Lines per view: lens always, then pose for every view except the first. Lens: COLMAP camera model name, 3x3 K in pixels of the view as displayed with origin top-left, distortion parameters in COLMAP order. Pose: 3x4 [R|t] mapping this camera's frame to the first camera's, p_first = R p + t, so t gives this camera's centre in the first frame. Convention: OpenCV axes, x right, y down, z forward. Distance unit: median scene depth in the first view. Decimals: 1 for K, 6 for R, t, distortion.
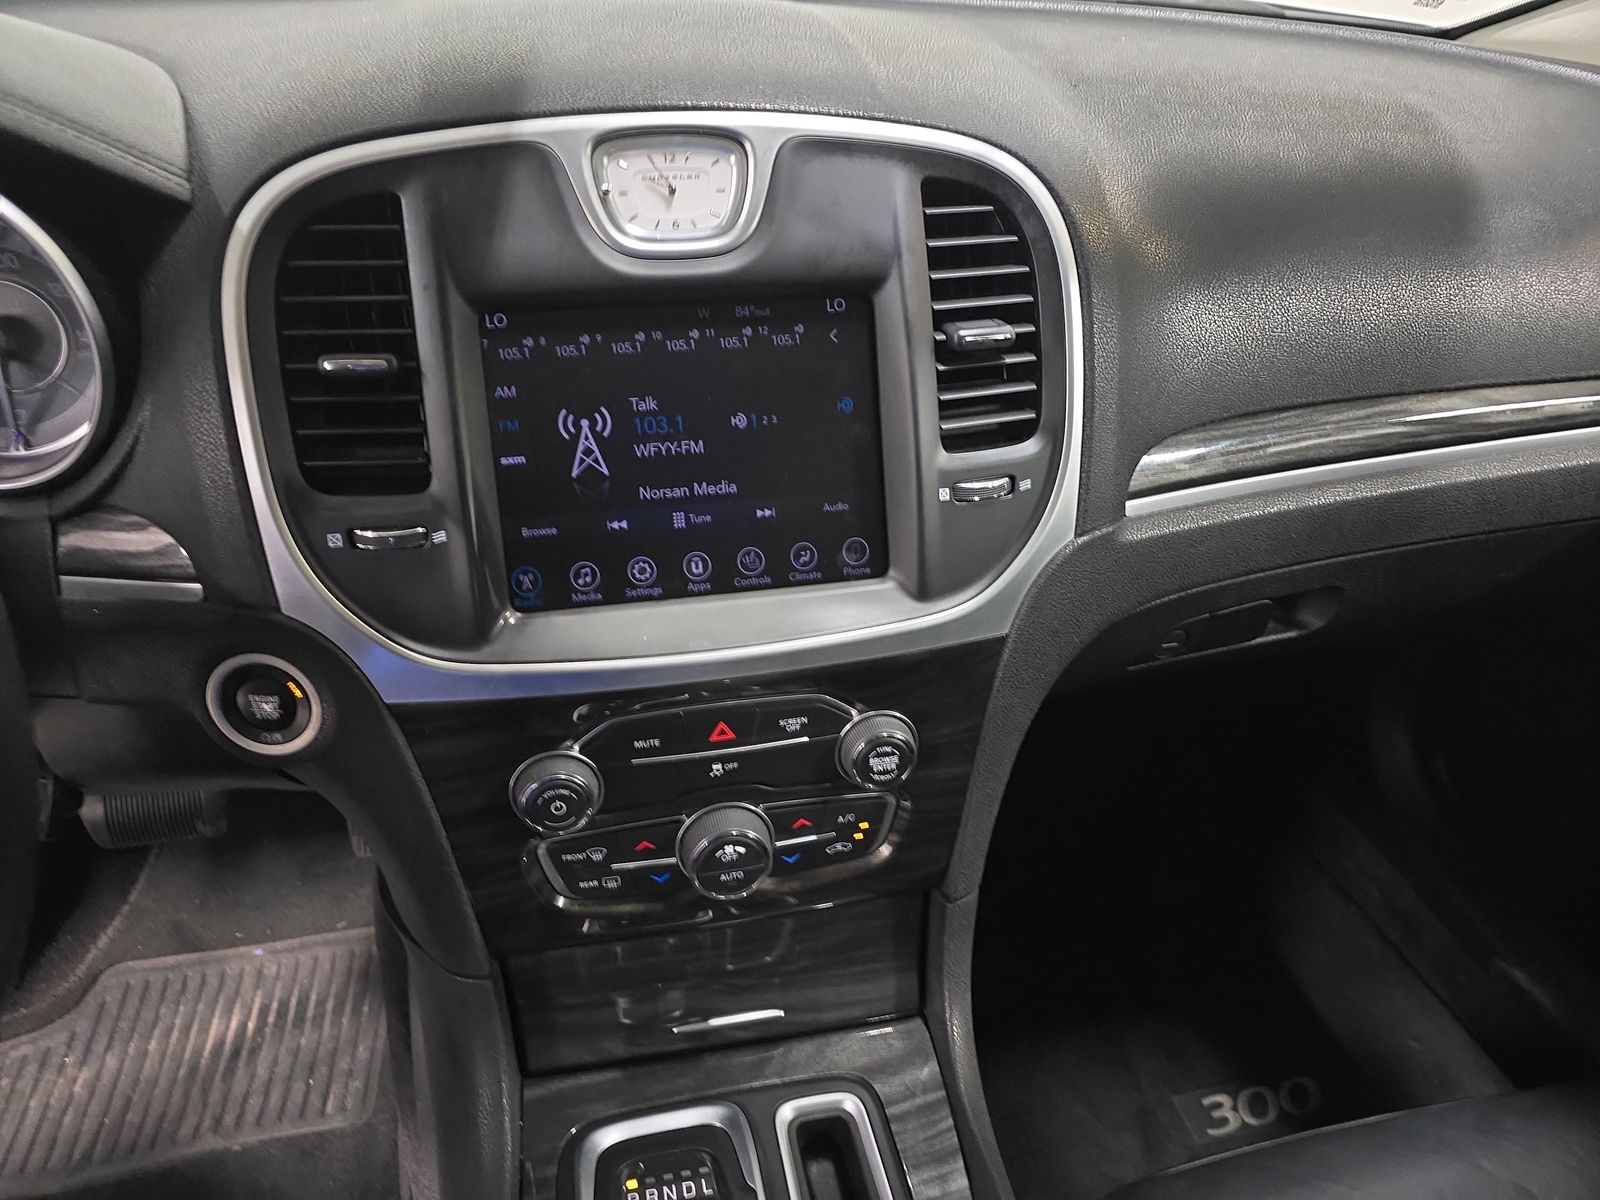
lens RADIAL K [[1072.0, 0, 803.1], [0, 1072.0, 595.4], [0, 0, 1]] dist [0.019532, -0.011336]
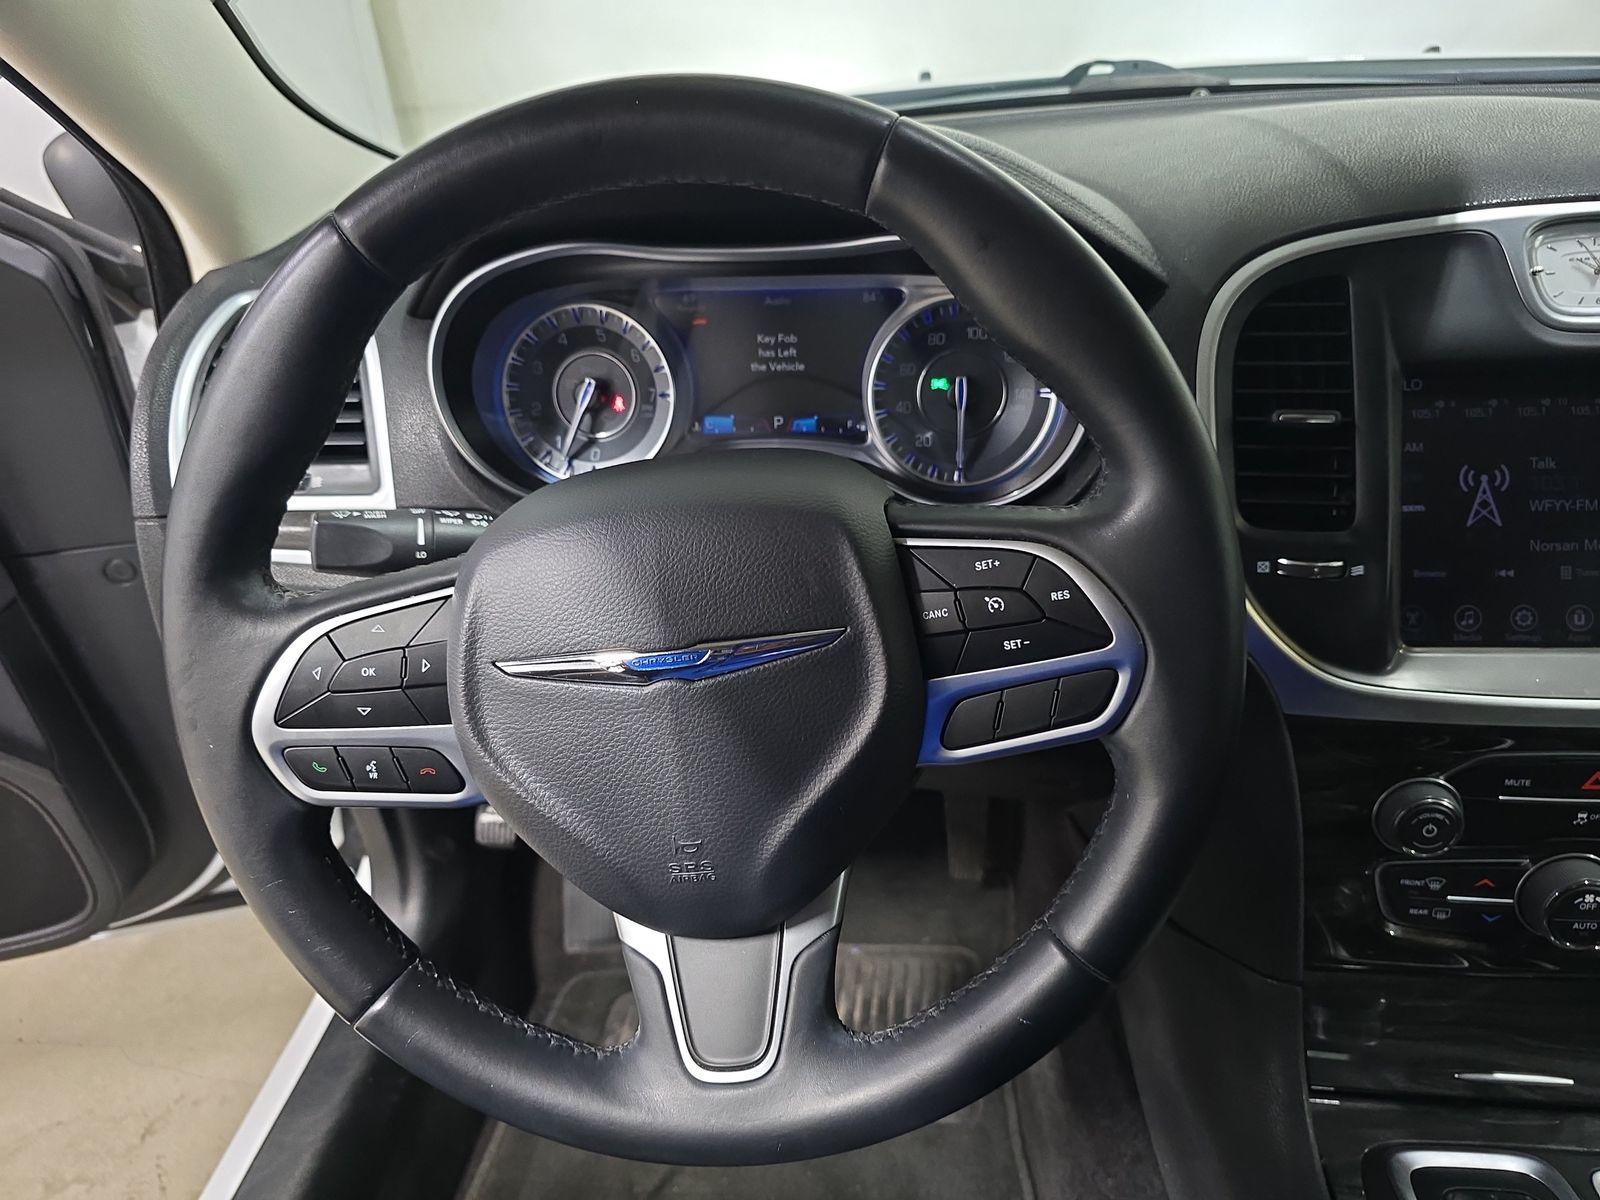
lens RADIAL K [[1072.0, 0, 798.8], [0, 1072.0, 605.5], [0, 0, 1]] dist [0.019532, -0.011336]
pose [[0.952711, 0.076596, -0.294064, -0.525164], [-0.100006, 0.992836, -0.065394, 0.107194], [0.286949, 0.091710, 0.953546, -0.228083]]
